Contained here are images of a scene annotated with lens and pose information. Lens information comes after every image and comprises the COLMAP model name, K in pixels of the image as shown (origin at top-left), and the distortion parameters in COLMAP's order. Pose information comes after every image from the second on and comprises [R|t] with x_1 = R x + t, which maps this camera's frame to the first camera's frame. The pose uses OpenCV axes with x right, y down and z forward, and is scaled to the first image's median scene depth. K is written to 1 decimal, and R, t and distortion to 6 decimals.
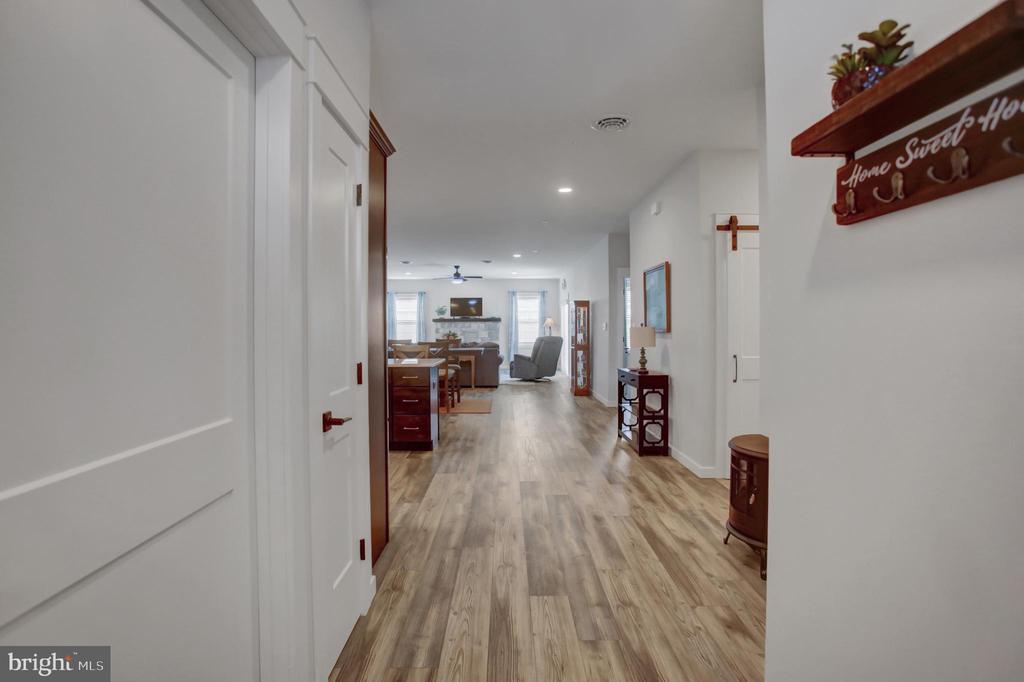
lens RADIAL K [[500.3, 0, 505.3], [0, 500.3, 329.8], [0, 0, 1]] dist [-0.081541, 0.032708]
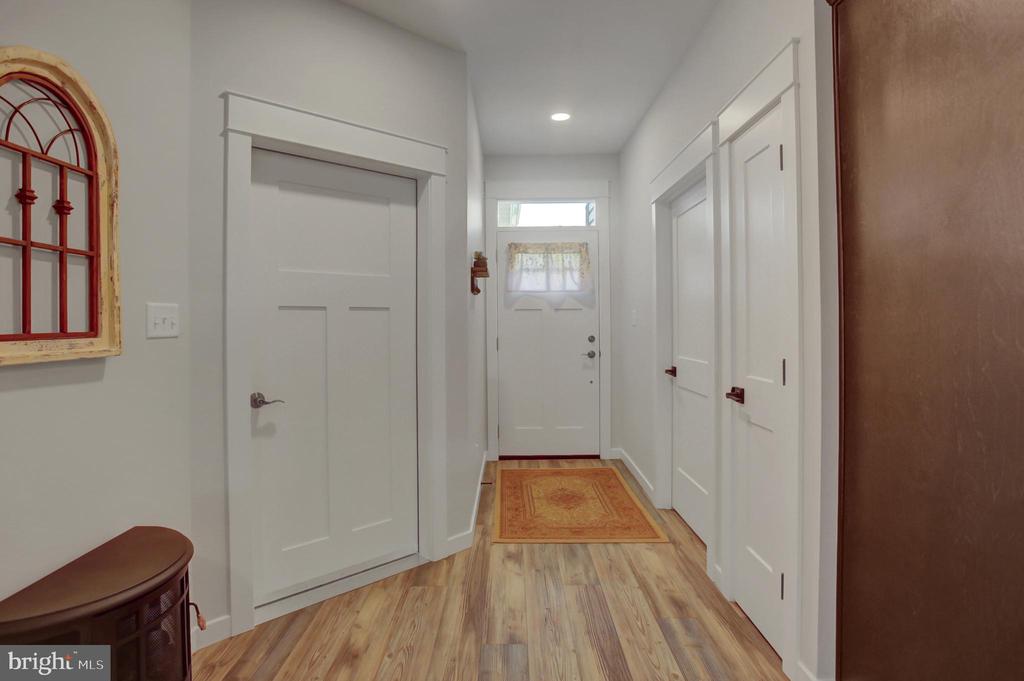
lens RADIAL K [[500.3, 0, 505.3], [0, 500.3, 329.3], [0, 0, 1]] dist [-0.081541, 0.032708]
pose [[-0.999851, 0.010882, 0.013426, 0.027631], [0.011088, 0.999819, 0.015435, -0.000116], [-0.013256, 0.015582, -0.999791, 0.309206]]
